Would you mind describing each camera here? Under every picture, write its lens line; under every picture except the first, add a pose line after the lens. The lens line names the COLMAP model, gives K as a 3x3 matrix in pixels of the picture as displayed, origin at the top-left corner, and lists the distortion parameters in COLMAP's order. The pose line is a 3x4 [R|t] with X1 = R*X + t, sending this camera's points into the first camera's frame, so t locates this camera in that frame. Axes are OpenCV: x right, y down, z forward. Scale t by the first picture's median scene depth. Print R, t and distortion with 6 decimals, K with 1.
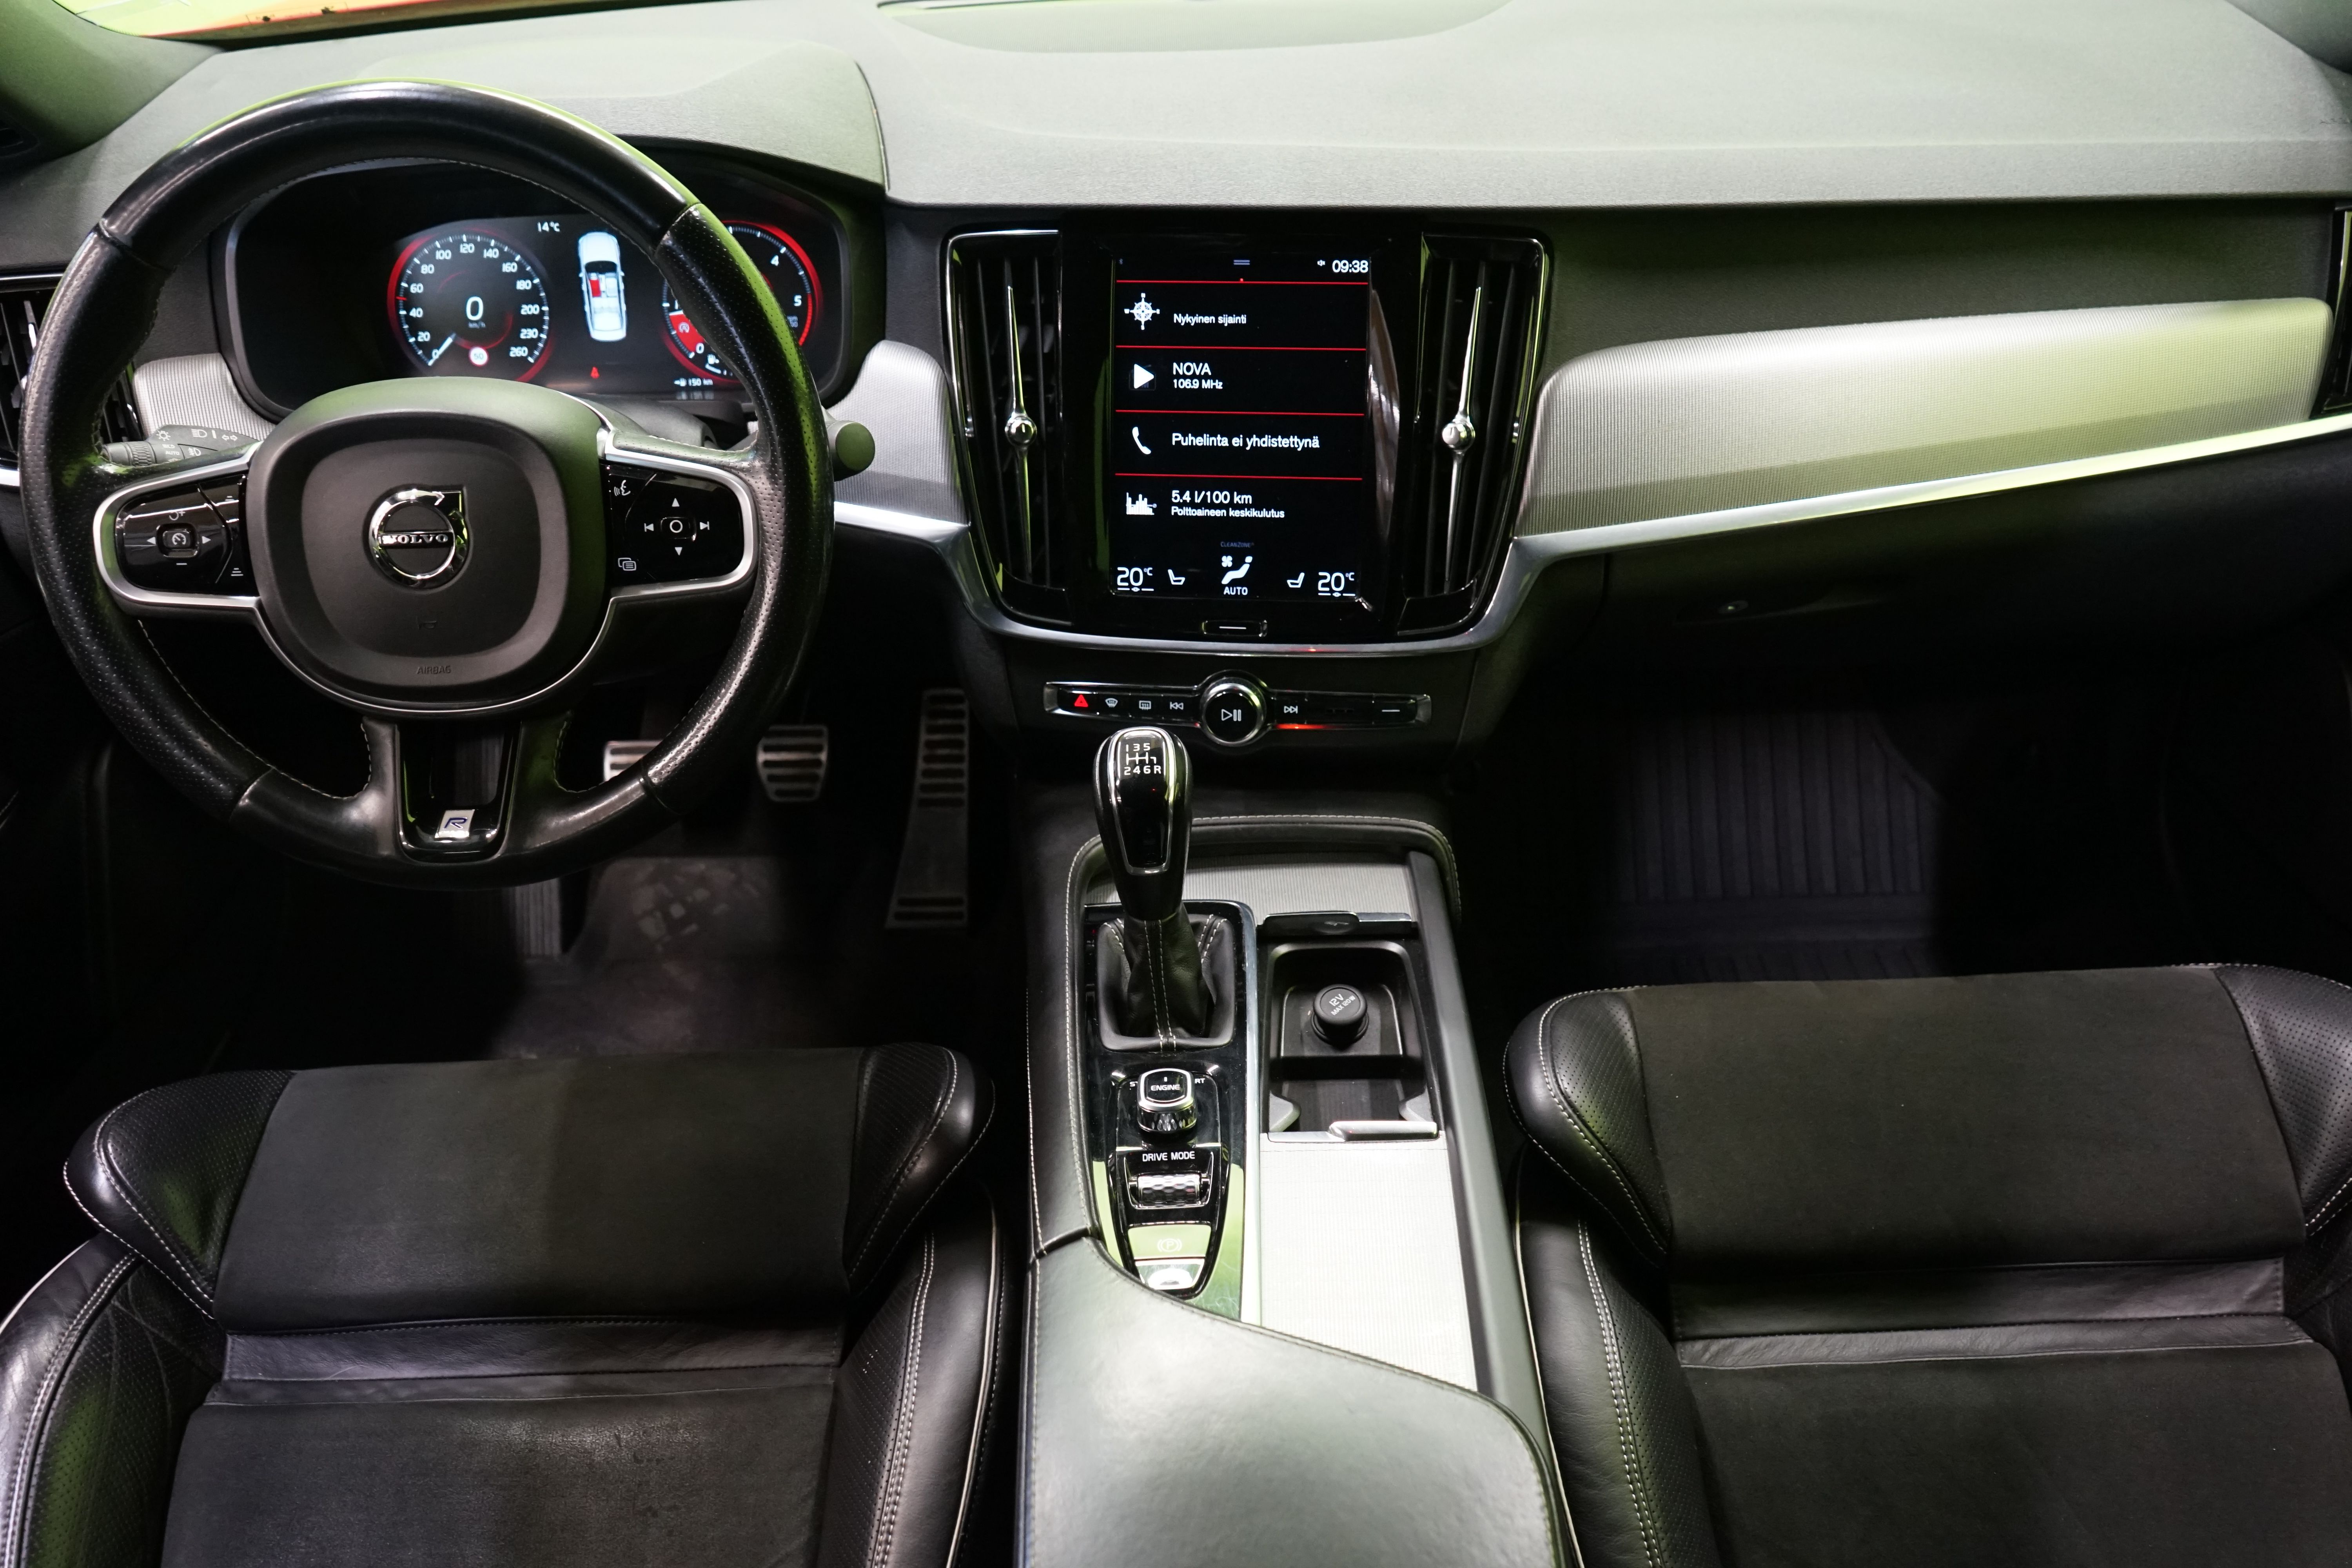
lens RADIAL K [[2034.6, 0, 1176.0], [0, 2034.6, 784.0], [0, 0, 1]] dist [-0.000594, 0.002670]
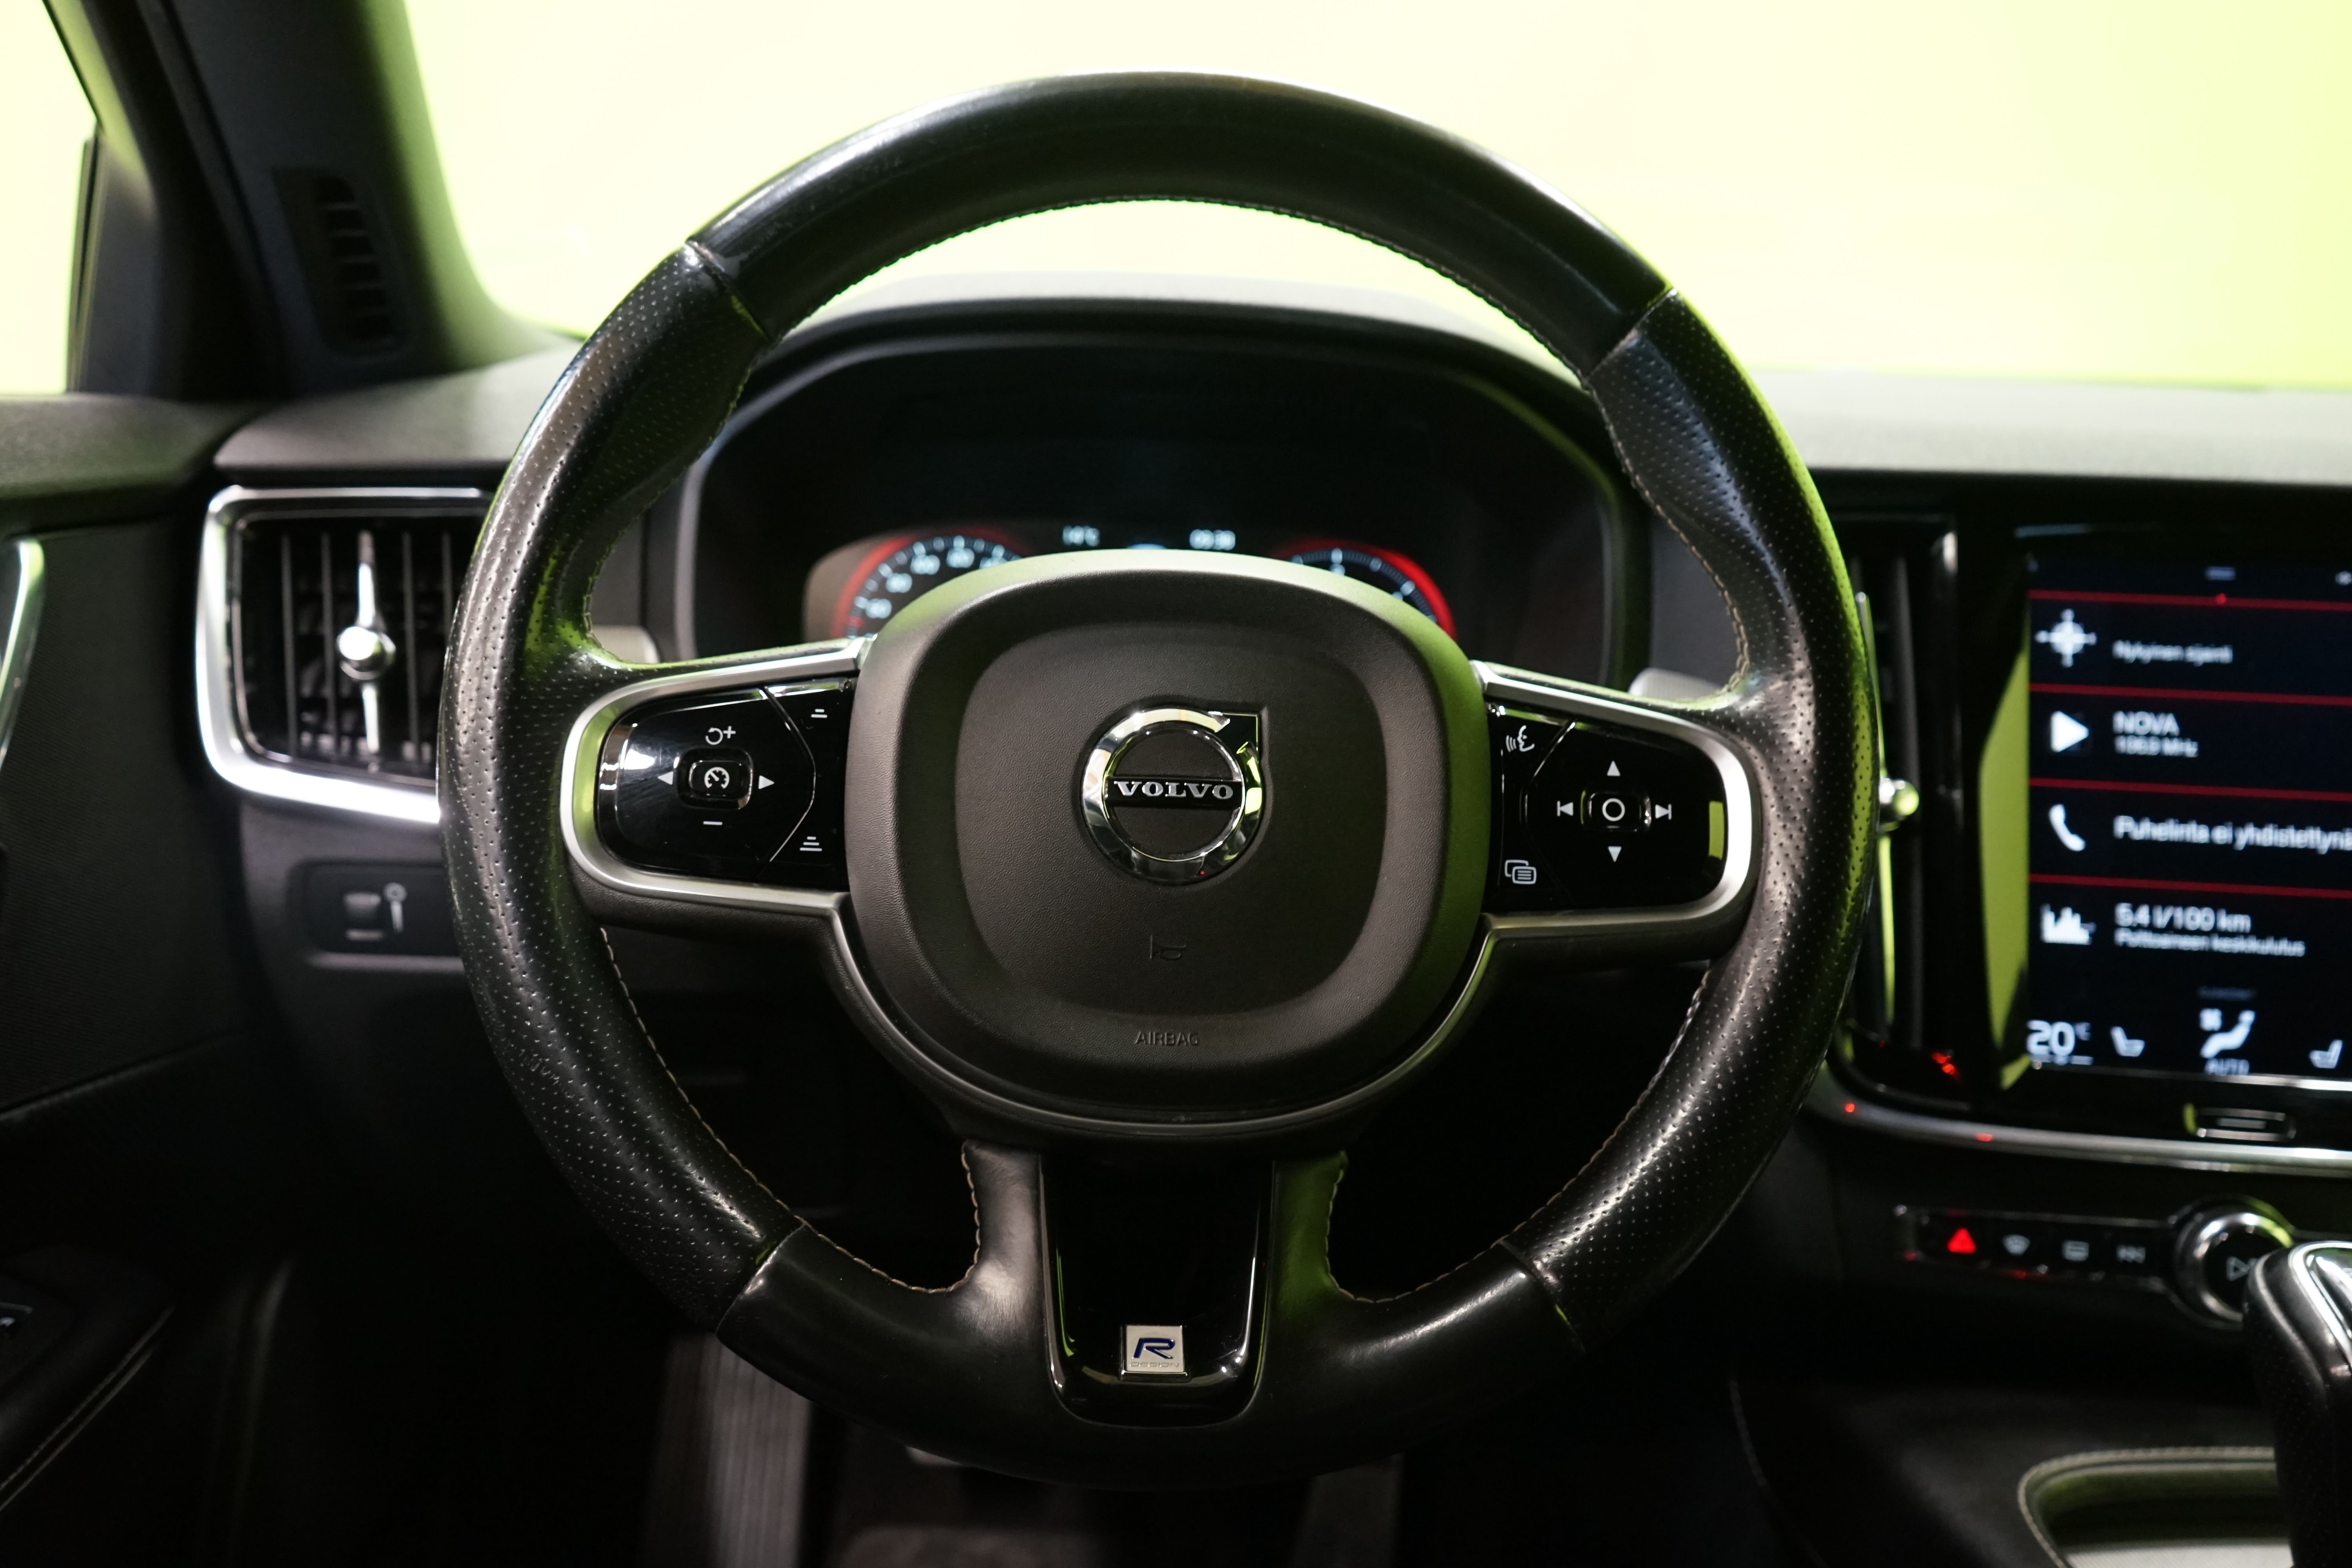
lens RADIAL K [[2034.6, 0, 1176.0], [0, 2034.6, 784.0], [0, 0, 1]] dist [-0.000594, 0.002670]
pose [[0.997807, 0.057132, 0.033428, -0.324806], [-0.041970, 0.936581, -0.347928, 0.055833], [-0.051186, 0.345762, 0.936925, 0.405872]]
